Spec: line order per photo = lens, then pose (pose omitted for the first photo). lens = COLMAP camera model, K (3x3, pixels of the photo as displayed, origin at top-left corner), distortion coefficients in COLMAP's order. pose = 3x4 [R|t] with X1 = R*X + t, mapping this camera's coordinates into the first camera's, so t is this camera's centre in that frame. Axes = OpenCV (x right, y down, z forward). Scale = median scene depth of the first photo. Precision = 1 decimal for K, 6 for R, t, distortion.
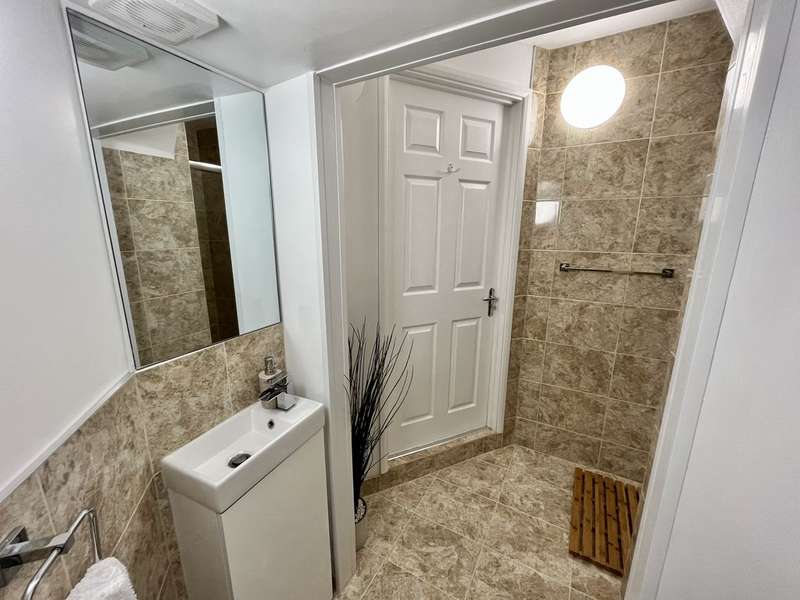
lens RADIAL K [[322.8, 0, 399.7], [0, 322.8, 297.4], [0, 0, 1]] dist [-0.002114, 0.000028]
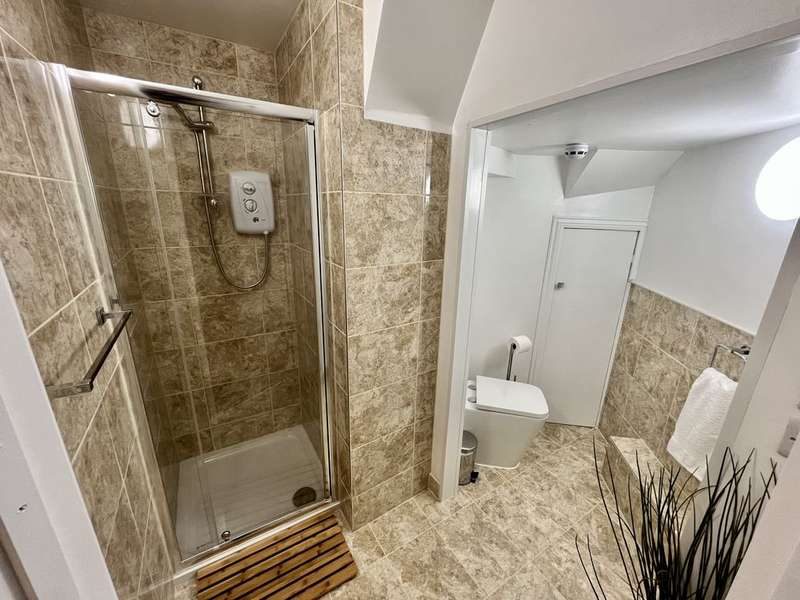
lens RADIAL K [[322.8, 0, 399.9], [0, 322.8, 302.6], [0, 0, 1]] dist [-0.002114, 0.000028]
pose [[-0.882392, -0.161869, 0.441796, 0.128349], [0.075783, 0.877809, 0.472979, -0.381449], [-0.464373, 0.450833, -0.762304, 1.374444]]
